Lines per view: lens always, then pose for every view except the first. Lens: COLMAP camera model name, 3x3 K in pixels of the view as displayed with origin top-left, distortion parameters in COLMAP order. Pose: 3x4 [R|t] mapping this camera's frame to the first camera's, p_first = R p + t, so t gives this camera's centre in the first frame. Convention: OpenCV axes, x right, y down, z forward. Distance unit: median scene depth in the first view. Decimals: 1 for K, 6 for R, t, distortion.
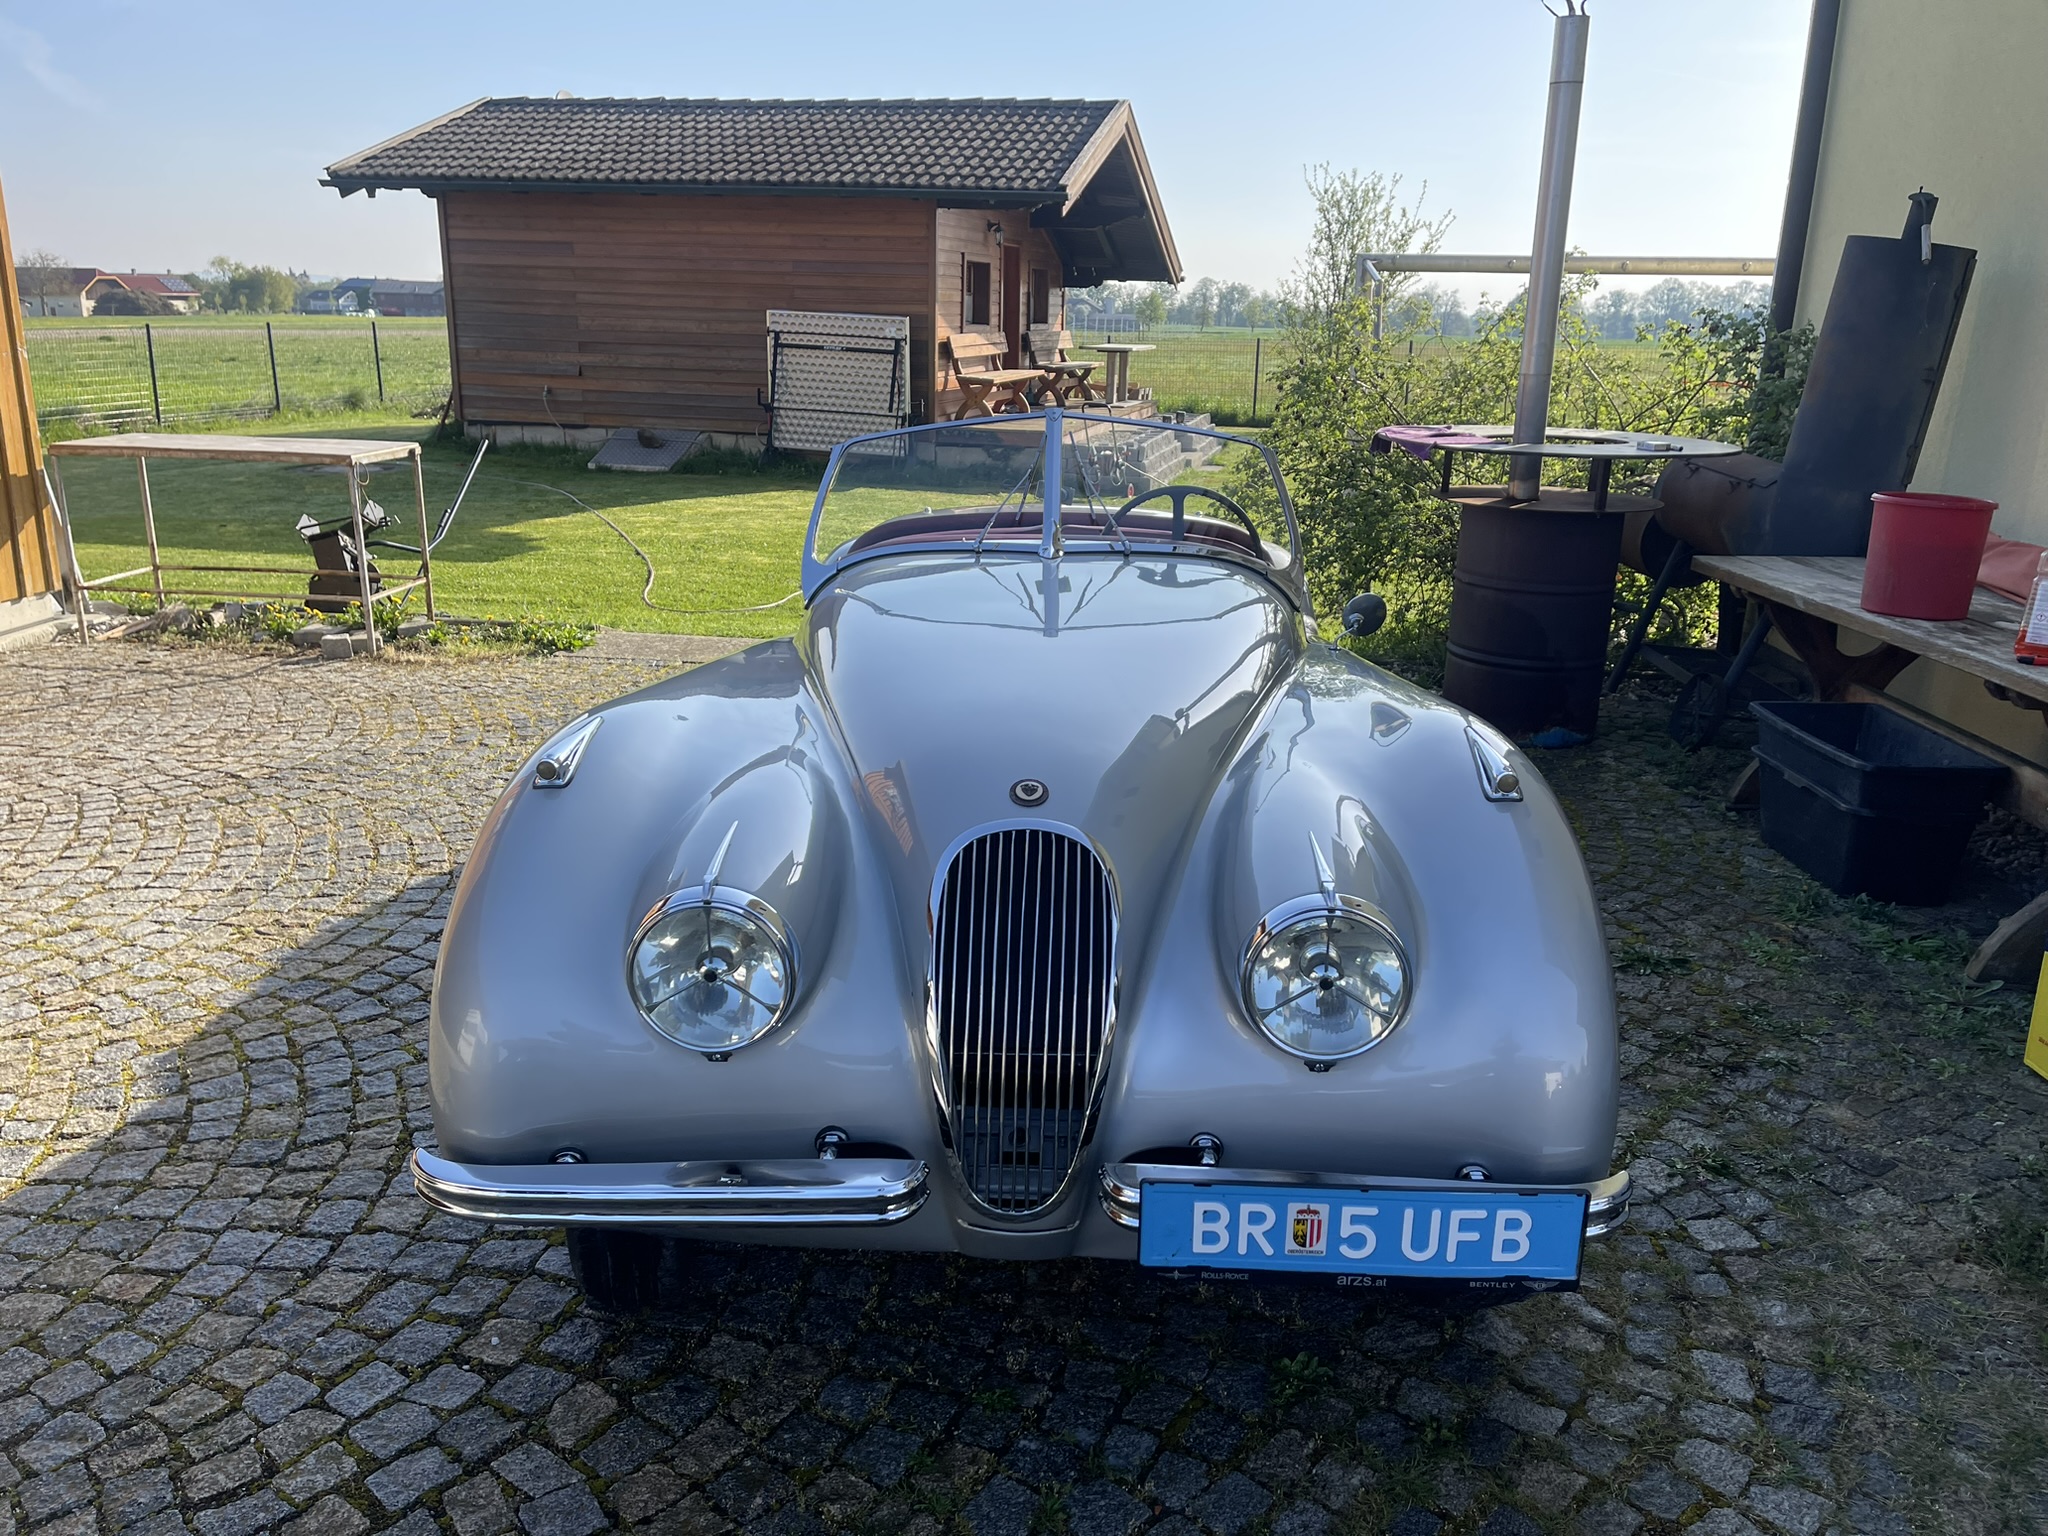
lens RADIAL K [[1527.1, 0, 1038.5], [0, 1527.1, 772.5], [0, 0, 1]] dist [0.076811, -0.102256]
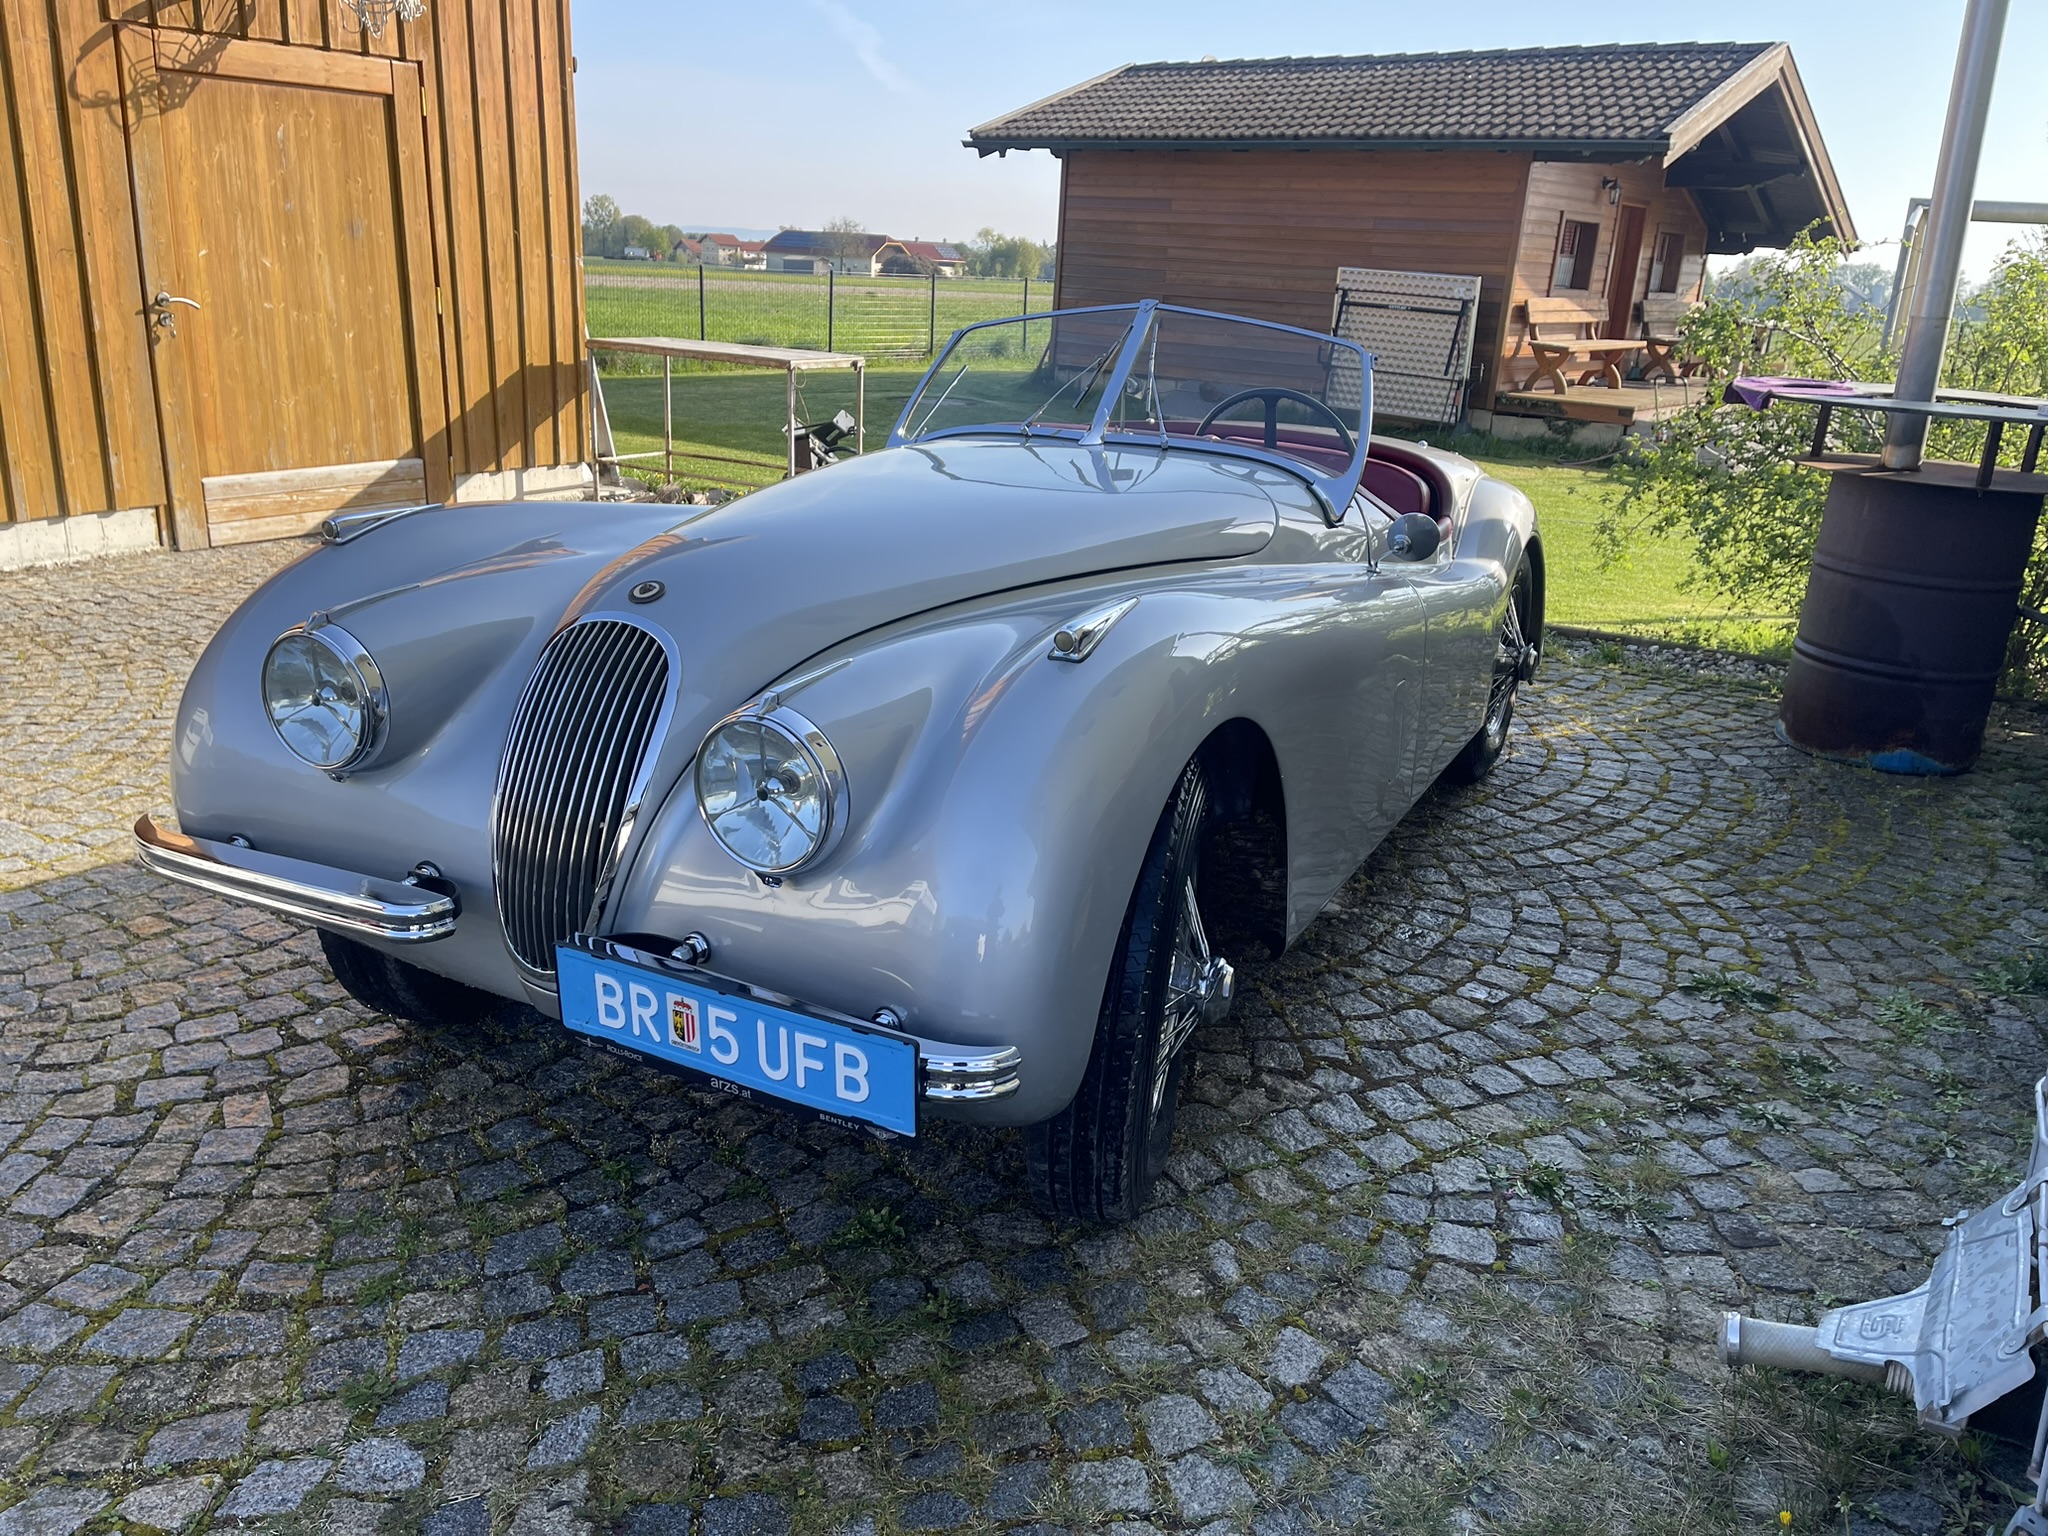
lens RADIAL K [[1523.0, 0, 1033.4], [0, 1523.0, 766.8], [0, 0, 1]] dist [0.082466, -0.103907]
pose [[0.905563, 0.156849, -0.394150, 0.086886], [-0.152663, 0.987378, 0.042175, 0.005971], [0.395790, 0.021980, 0.918078, 0.018219]]
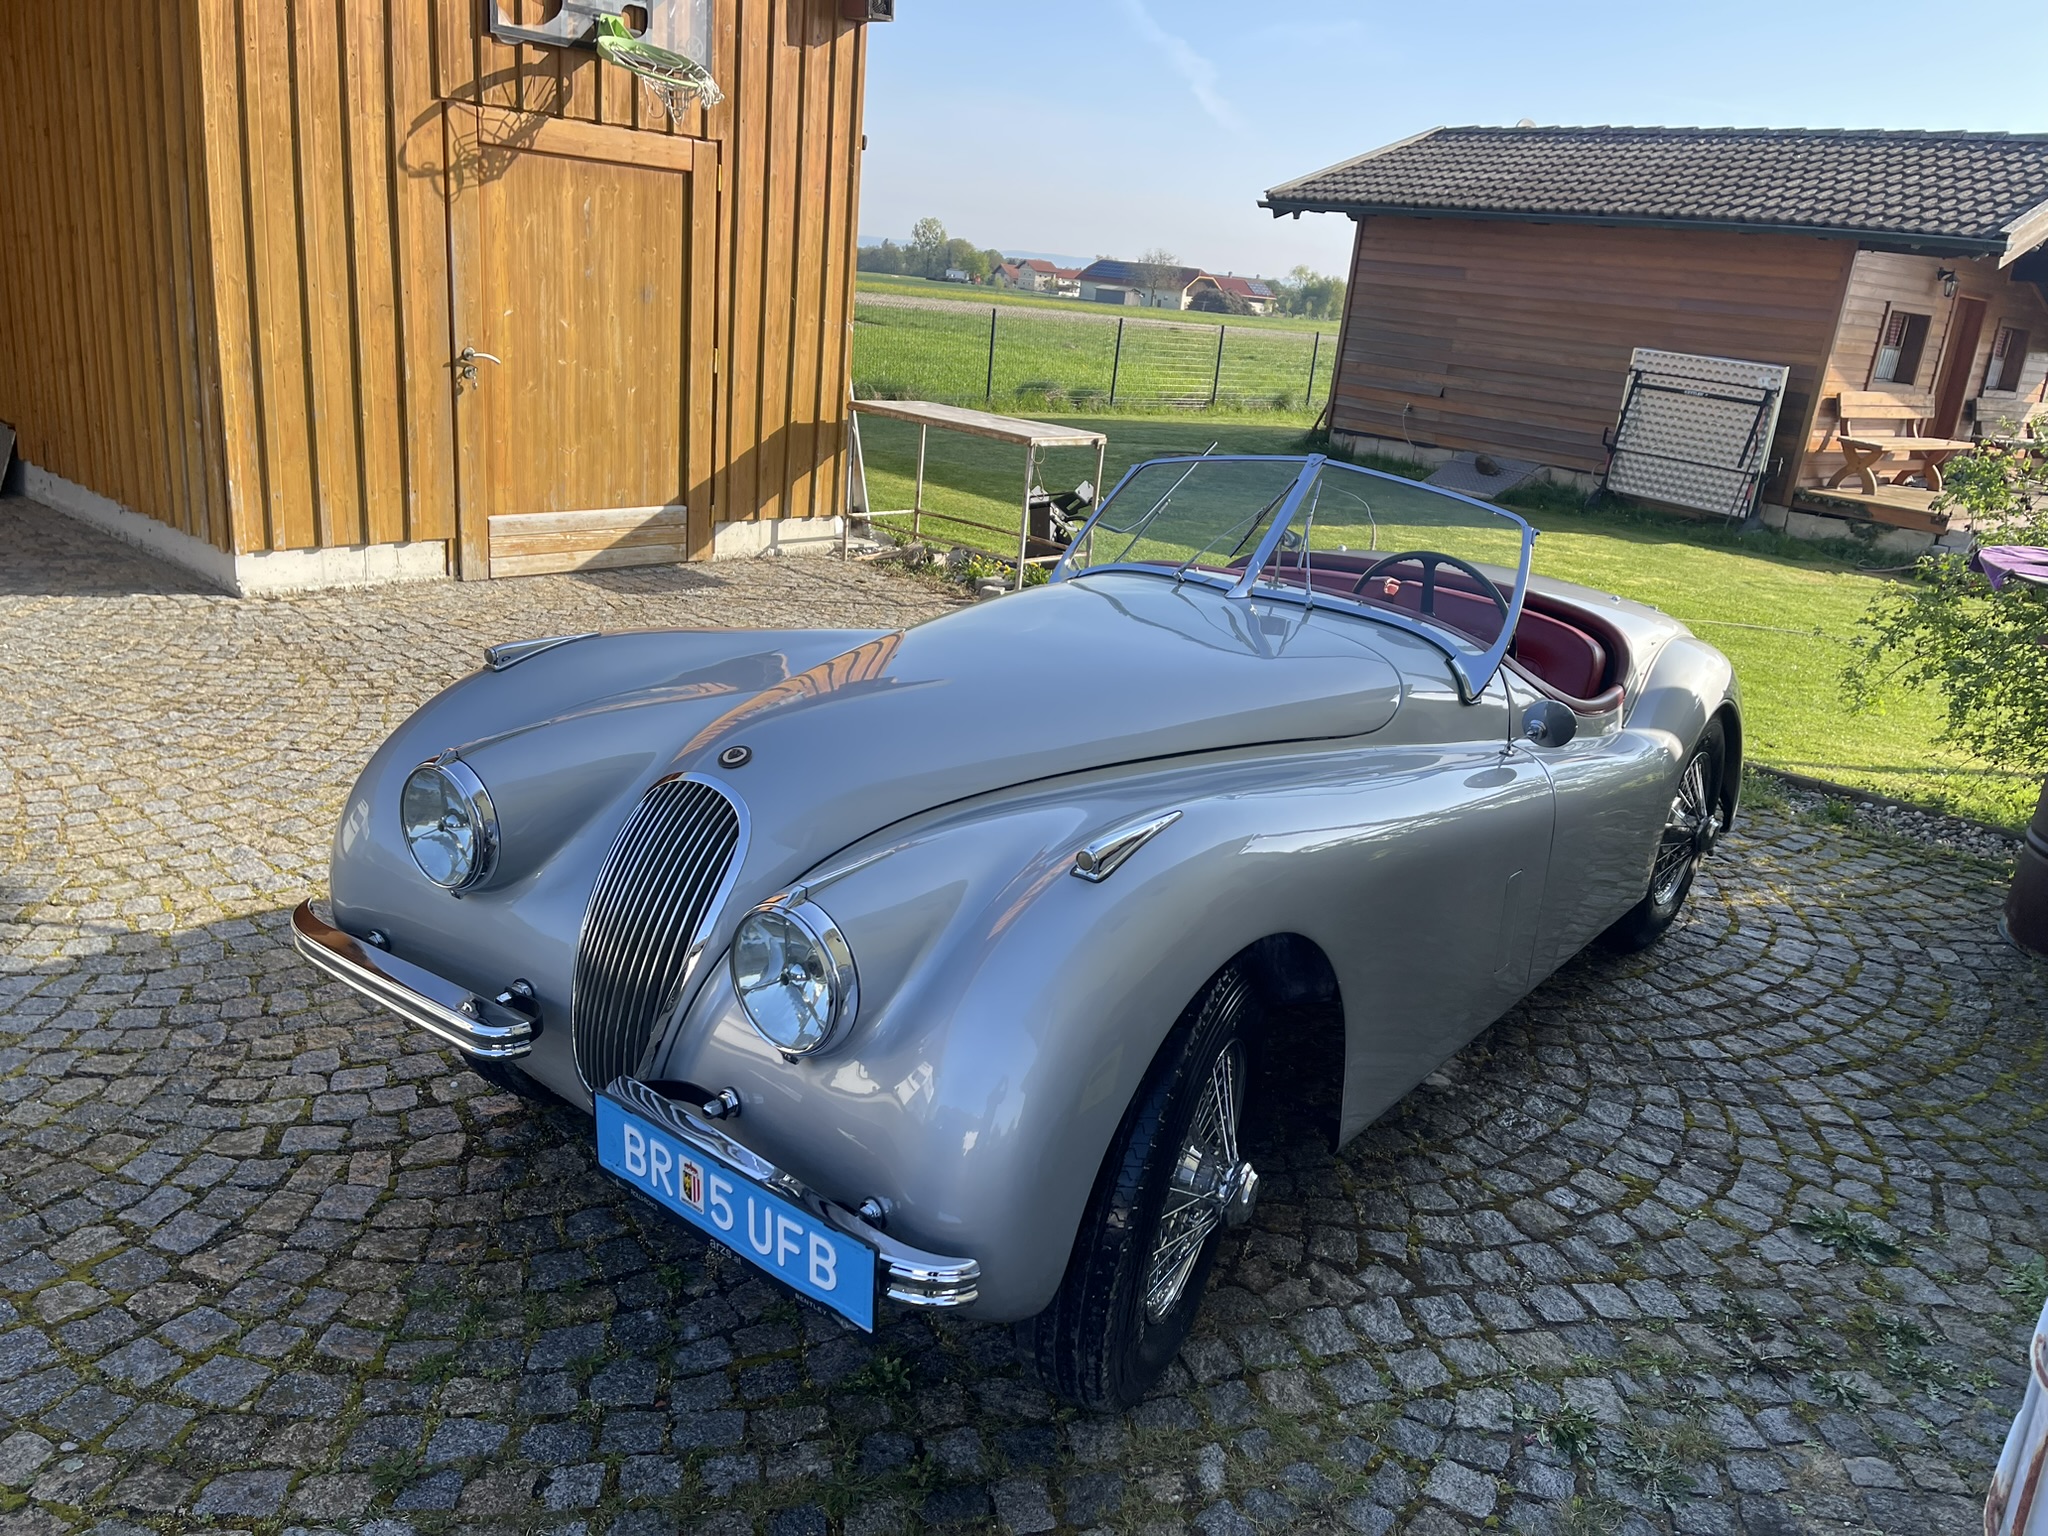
lens RADIAL K [[1519.6, 0, 1051.1], [0, 1519.6, 778.8], [0, 0, 1]] dist [0.070449, -0.054974]
pose [[0.811864, 0.238696, -0.532823, 0.102867], [-0.243436, 0.967890, 0.062674, -0.013025], [0.530674, 0.078825, 0.843902, 0.022124]]
